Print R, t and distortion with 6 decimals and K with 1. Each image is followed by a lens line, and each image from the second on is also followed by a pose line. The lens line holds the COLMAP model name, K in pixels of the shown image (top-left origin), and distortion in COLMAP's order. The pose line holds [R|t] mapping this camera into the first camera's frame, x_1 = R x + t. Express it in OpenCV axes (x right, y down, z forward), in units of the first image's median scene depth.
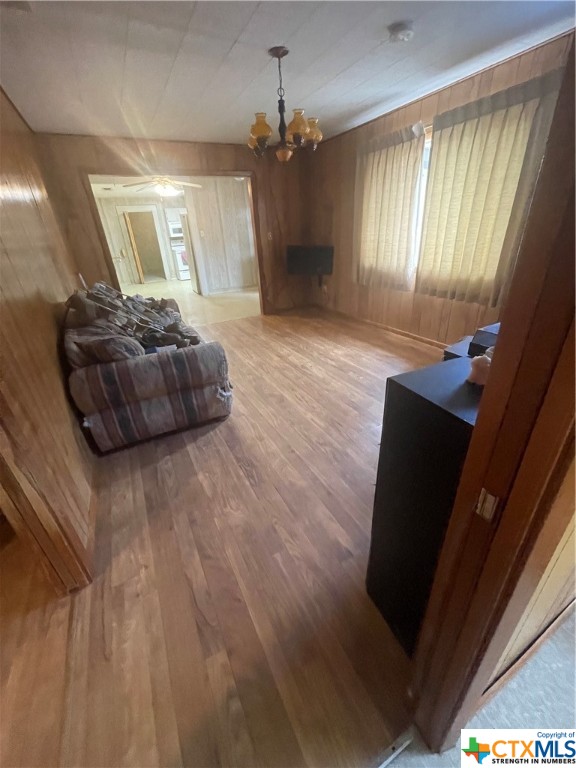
lens RADIAL K [[309.7, 0, 288.0], [0, 309.7, 384.0], [0, 0, 1]] dist [-0.001432, -0.000116]
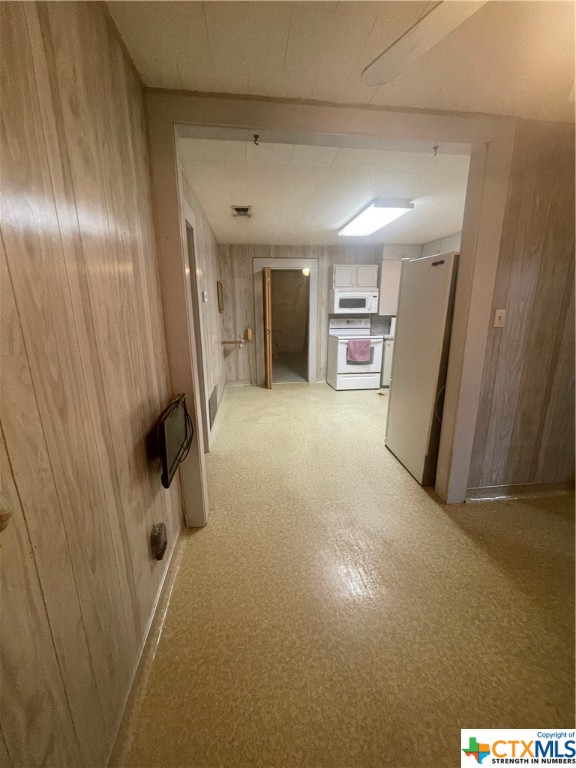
lens RADIAL K [[309.7, 0, 288.0], [0, 309.7, 384.0], [0, 0, 1]] dist [-0.001432, -0.000116]
pose [[0.930213, 0.132193, -0.342388, -0.249922], [-0.200517, 0.964397, -0.172428, -0.245251], [0.307404, 0.229050, 0.923601, 0.501185]]
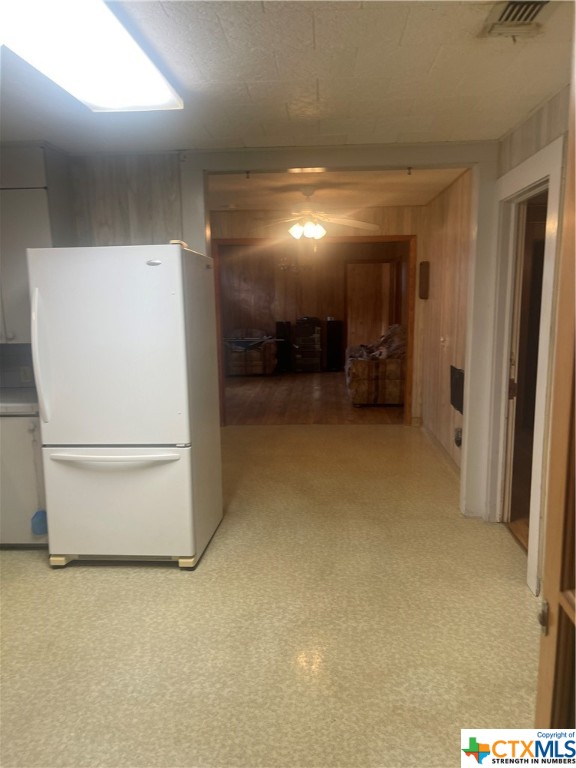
lens RADIAL K [[575.5, 0, 293.8], [0, 575.5, 389.1], [0, 0, 1]] dist [0.072314, -0.102184]
pose [[-0.848083, -0.023264, 0.529352, -0.484062], [0.287810, 0.818582, 0.497080, -0.497939], [-0.444883, 0.573918, -0.687530, 1.001605]]
